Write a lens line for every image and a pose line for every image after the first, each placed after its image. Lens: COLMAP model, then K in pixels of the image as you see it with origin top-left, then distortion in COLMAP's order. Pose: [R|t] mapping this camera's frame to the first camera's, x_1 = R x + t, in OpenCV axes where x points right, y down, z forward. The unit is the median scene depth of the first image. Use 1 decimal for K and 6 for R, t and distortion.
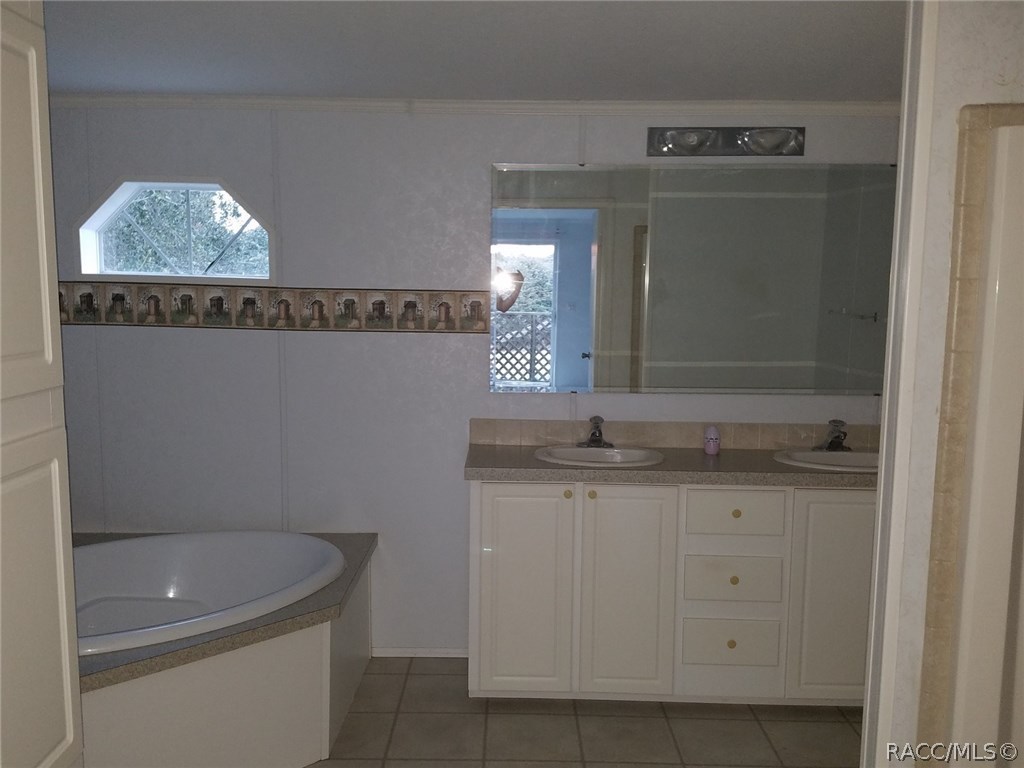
lens RADIAL K [[928.5, 0, 512.0], [0, 928.5, 384.0], [0, 0, 1]] dist [0.300947, -0.658088]
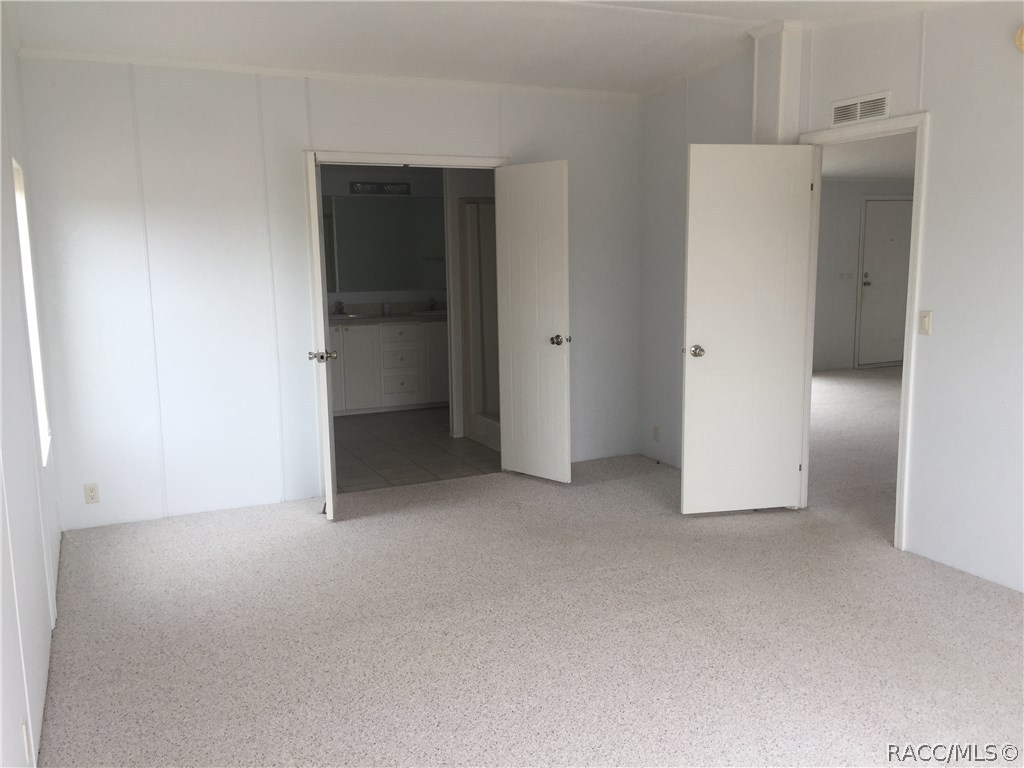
lens RADIAL K [[870.9, 0, 512.0], [0, 870.9, 384.0], [0, 0, 1]] dist [0.079660, -0.122226]
pose [[0.901244, -0.083885, 0.425116, -0.510881], [0.072493, 0.996444, 0.042936, 0.189978], [-0.427206, -0.007878, 0.904120, -1.288502]]
